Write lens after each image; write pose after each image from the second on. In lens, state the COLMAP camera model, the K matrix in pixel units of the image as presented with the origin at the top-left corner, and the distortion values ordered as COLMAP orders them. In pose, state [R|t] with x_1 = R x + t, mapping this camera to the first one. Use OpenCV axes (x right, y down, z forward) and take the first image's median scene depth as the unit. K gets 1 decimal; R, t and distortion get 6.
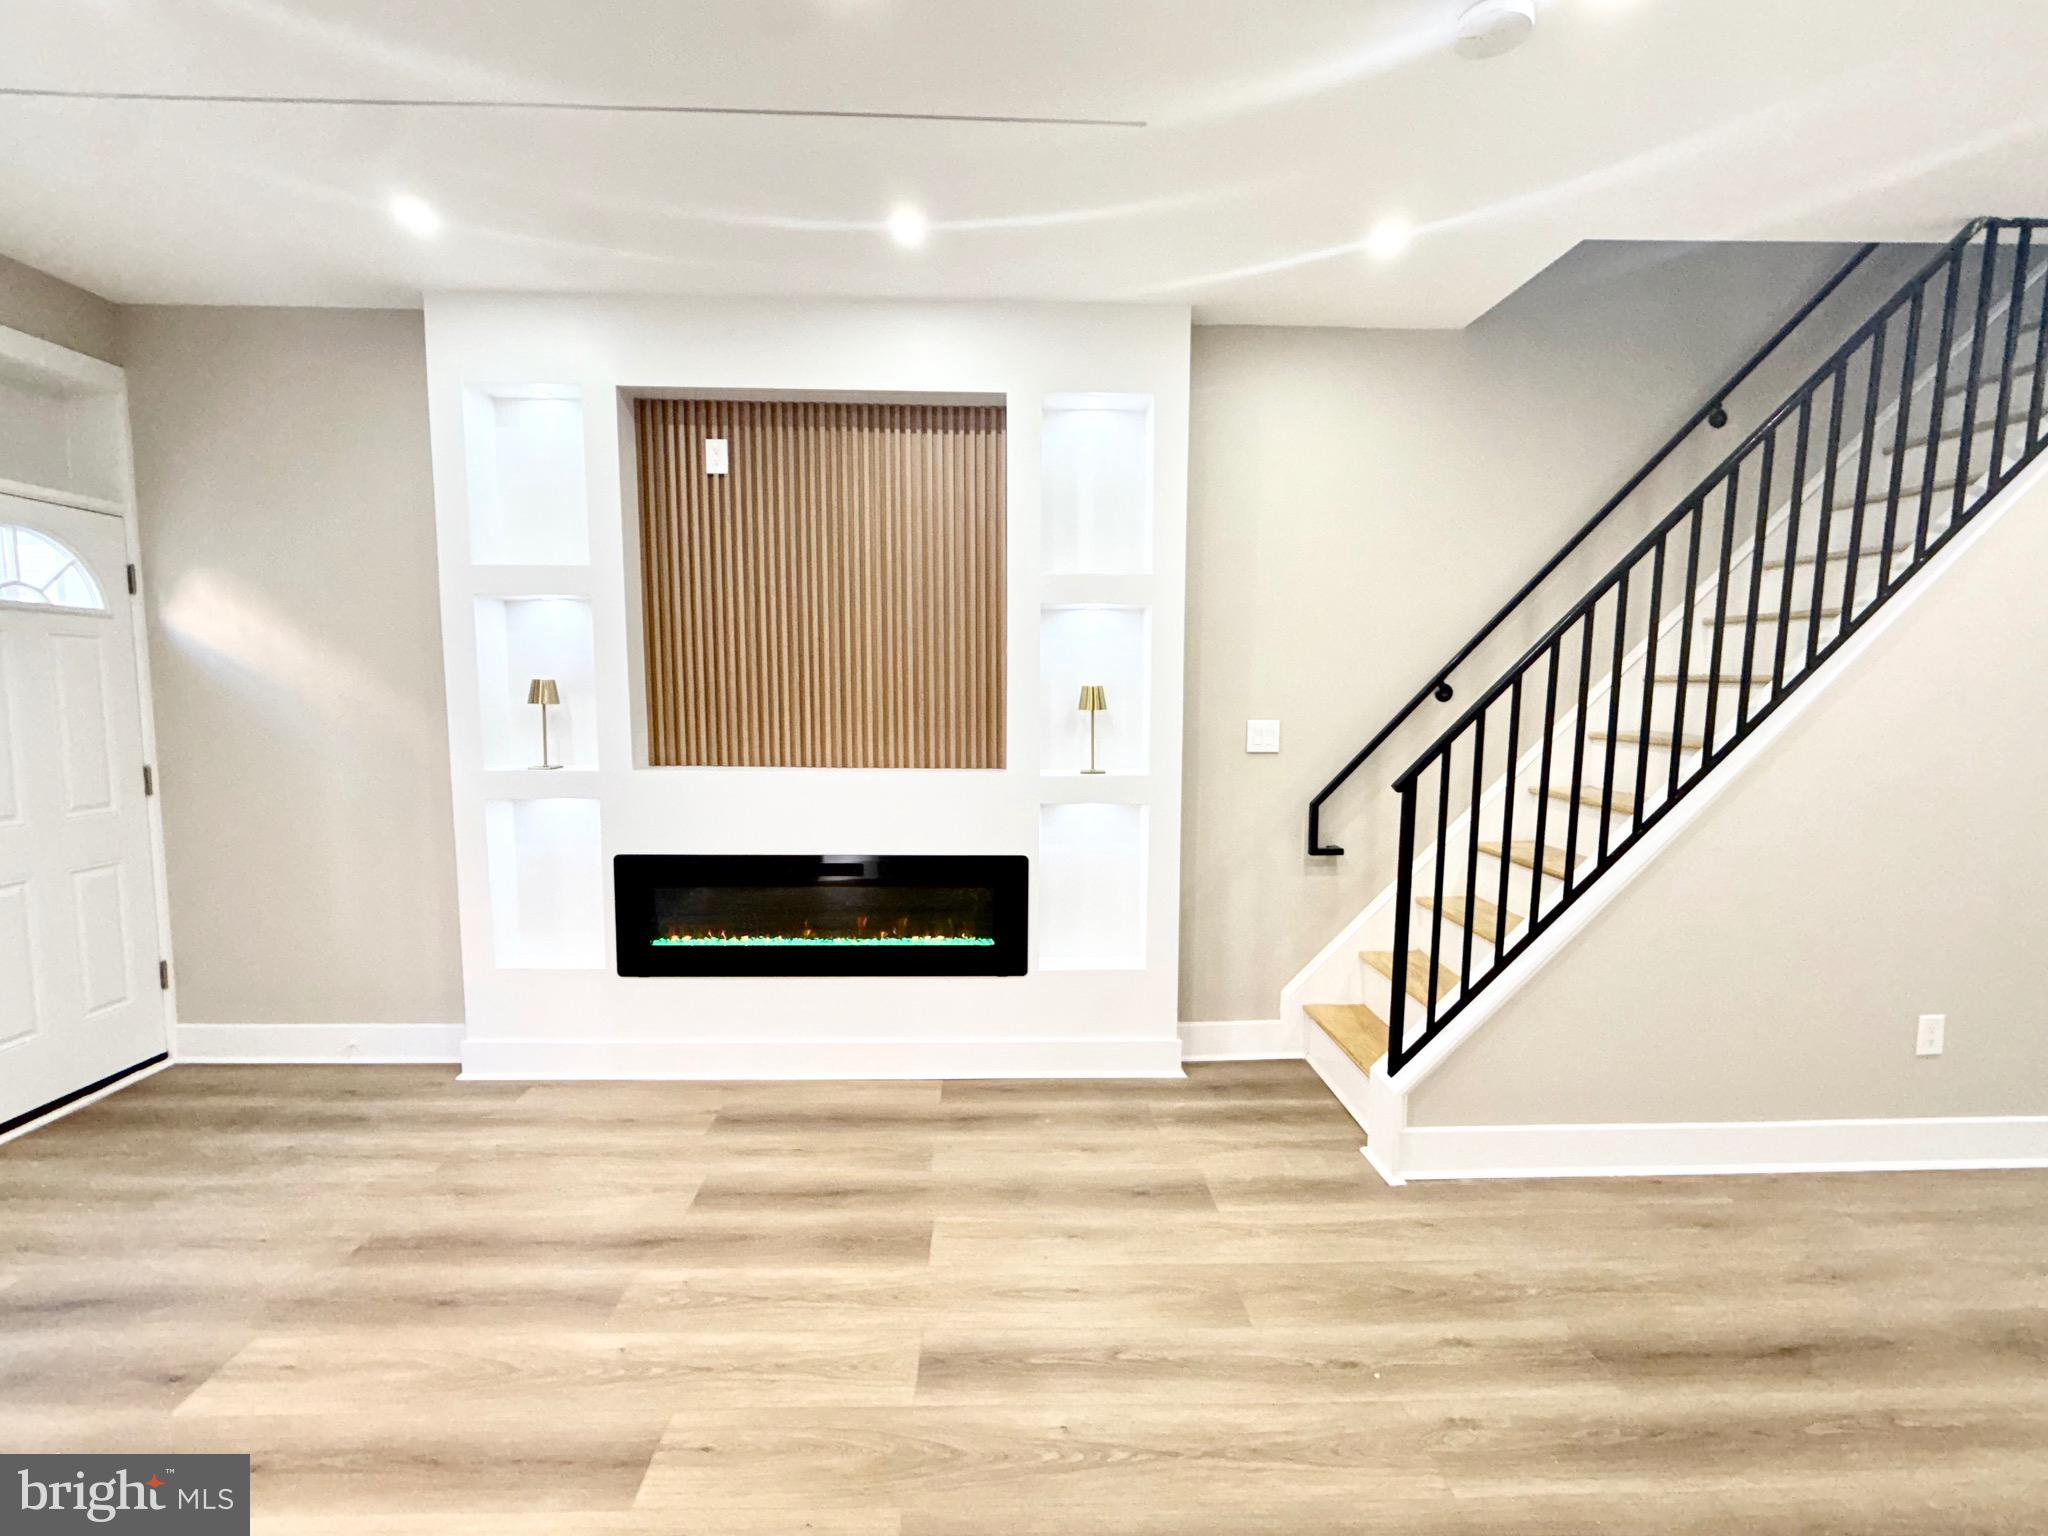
lens RADIAL K [[921.5, 0, 1024.0], [0, 921.5, 768.0], [0, 0, 1]] dist [0.000794, -0.000170]
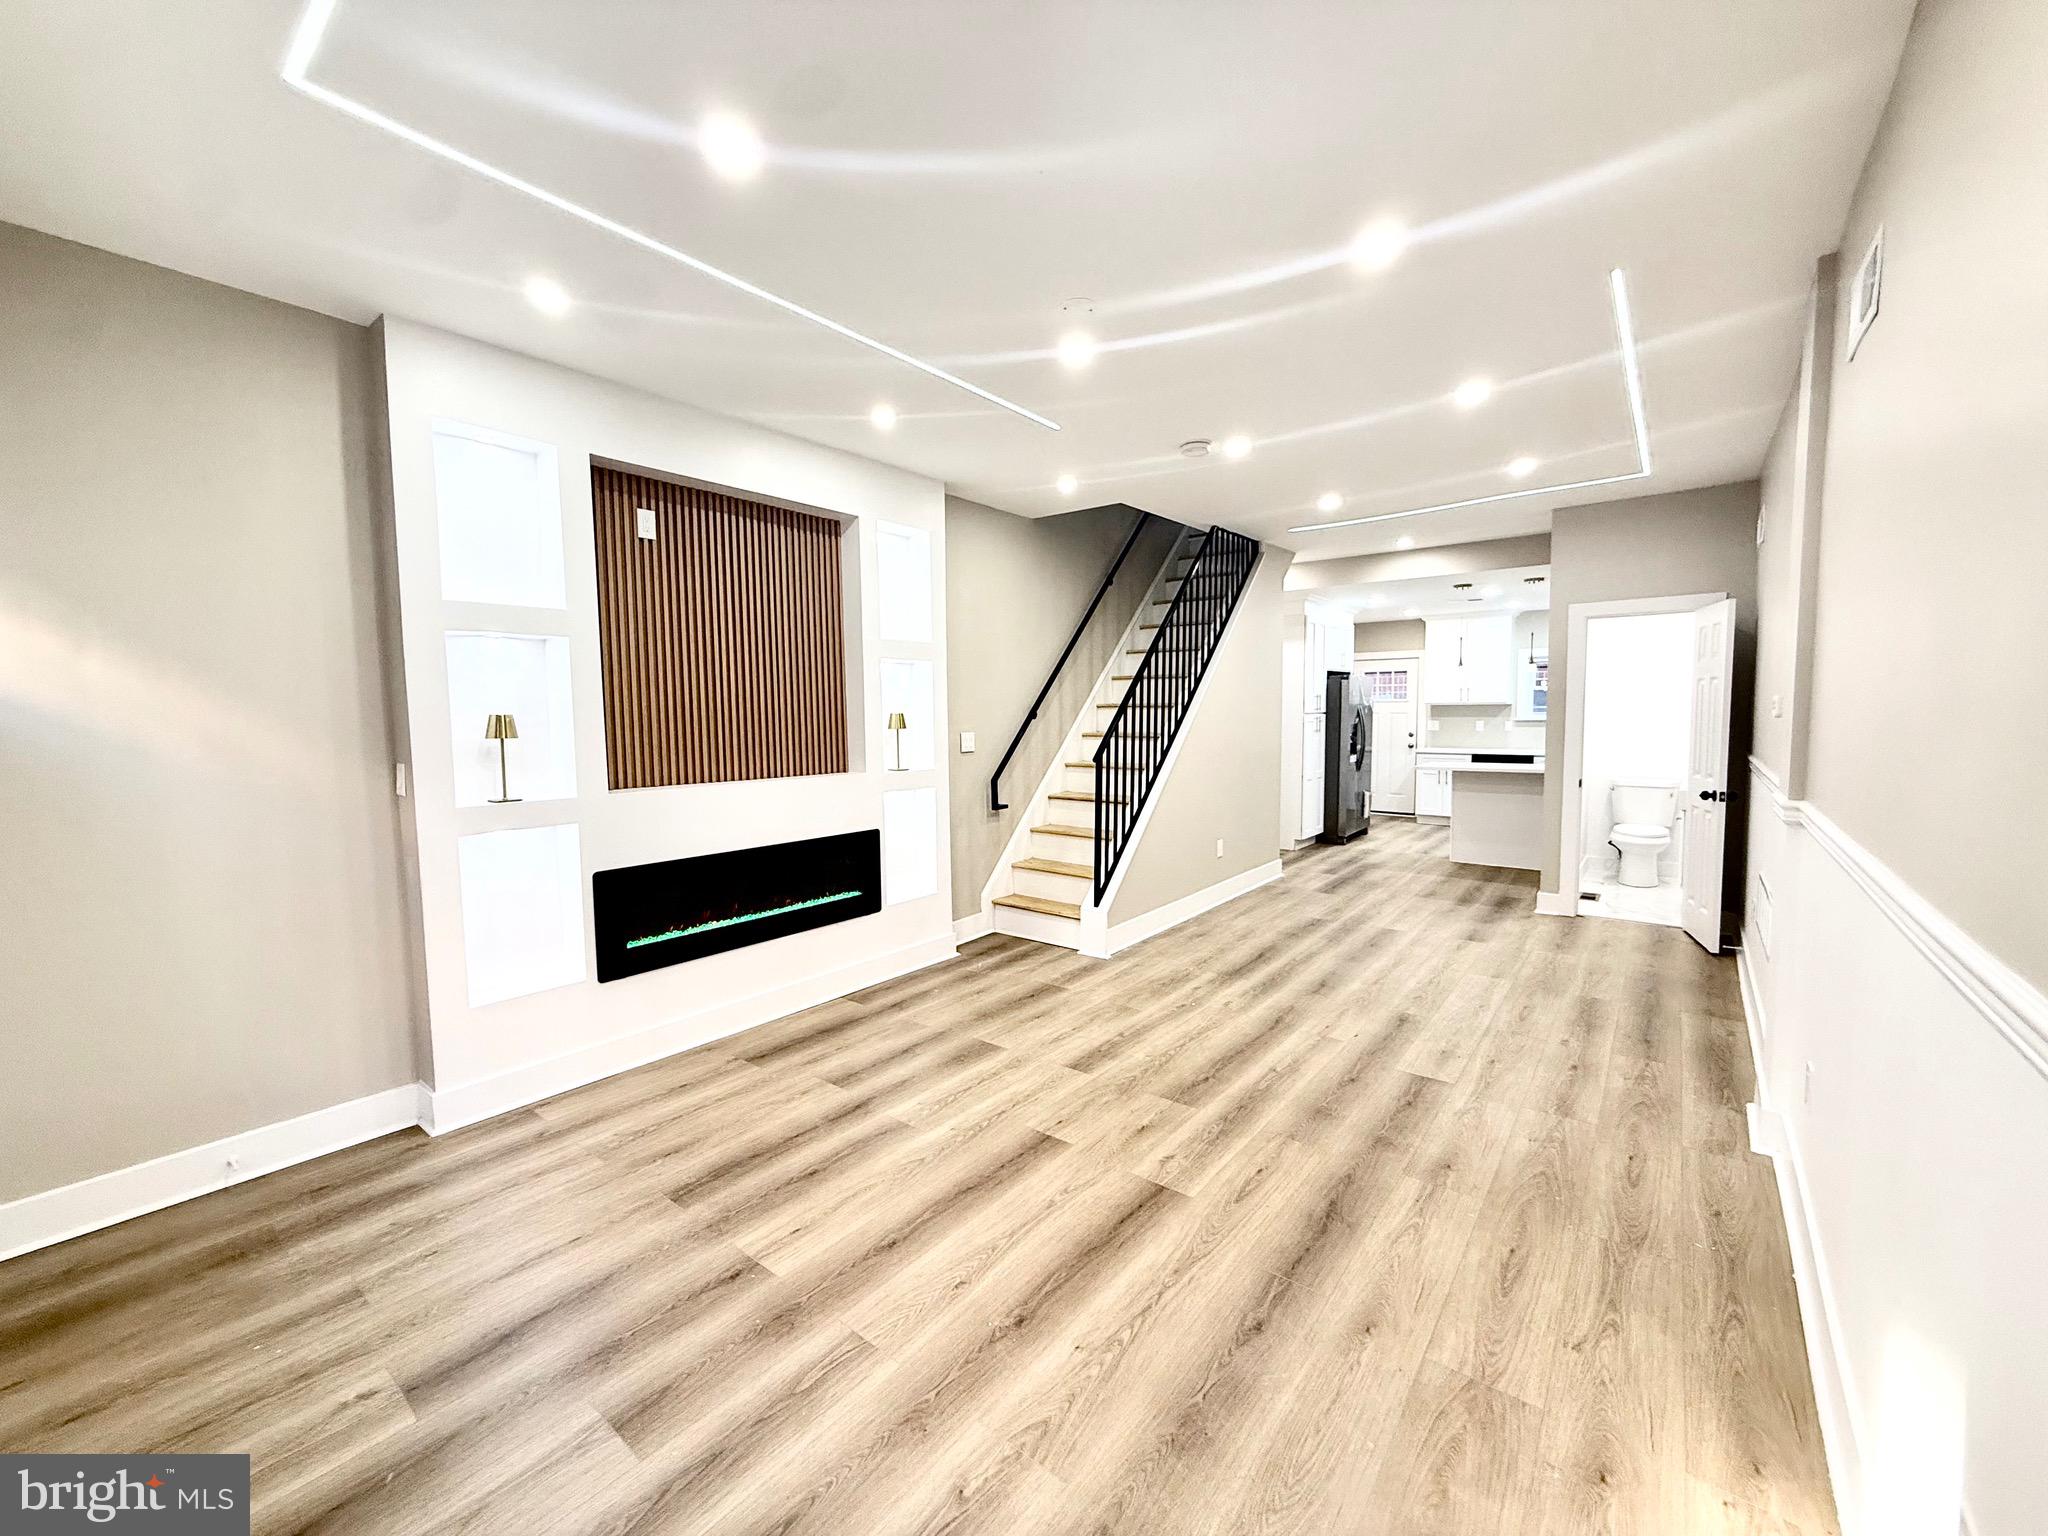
lens RADIAL K [[818.2, 0, 1017.0], [0, 818.2, 768.7], [0, 0, 1]] dist [-0.000512, 0.000931]
pose [[0.649238, -0.066522, 0.757671, -0.903722], [0.082414, 0.996455, 0.016867, -0.004885], [-0.756107, 0.051492, 0.652419, -0.027821]]
